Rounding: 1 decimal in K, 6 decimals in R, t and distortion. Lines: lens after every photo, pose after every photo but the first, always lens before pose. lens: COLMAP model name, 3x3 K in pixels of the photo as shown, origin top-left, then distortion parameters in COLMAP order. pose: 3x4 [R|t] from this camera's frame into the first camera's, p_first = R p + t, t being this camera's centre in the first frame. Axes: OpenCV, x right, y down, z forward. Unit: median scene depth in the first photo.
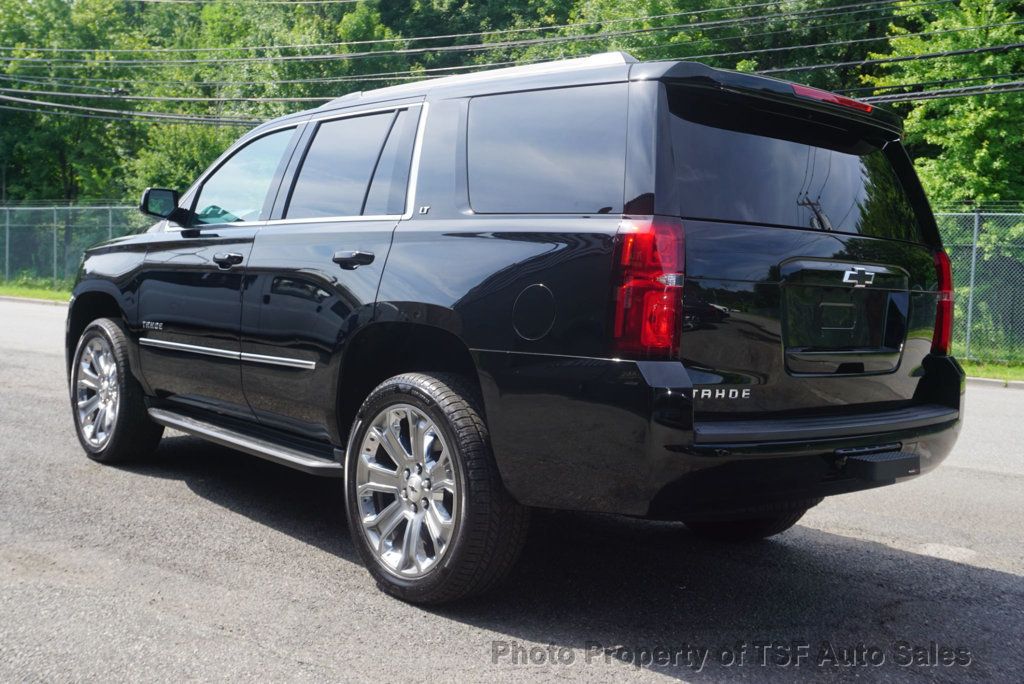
lens RADIAL K [[1106.4, 0, 431.4], [0, 1106.4, 346.1], [0, 0, 1]] dist [0.035447, 0.000000]
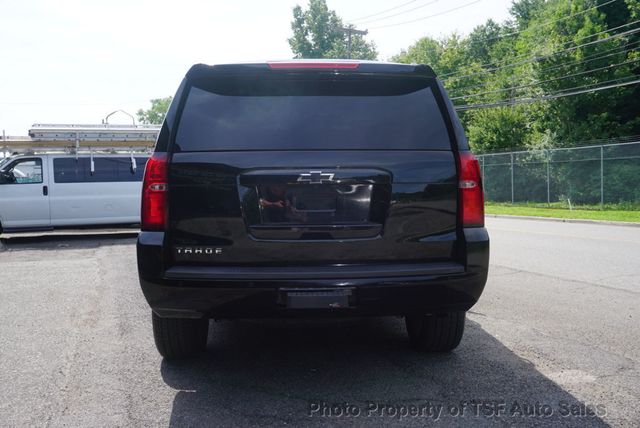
lens RADIAL K [[600.8, 0, 318.8], [0, 600.8, 213.4], [0, 0, 1]] dist [-0.007817, 0.000000]
pose [[0.777316, -0.029340, -0.628426, 0.903439], [0.008395, 0.999307, -0.036271, 0.018200], [0.629055, 0.022918, 0.777023, 0.346911]]
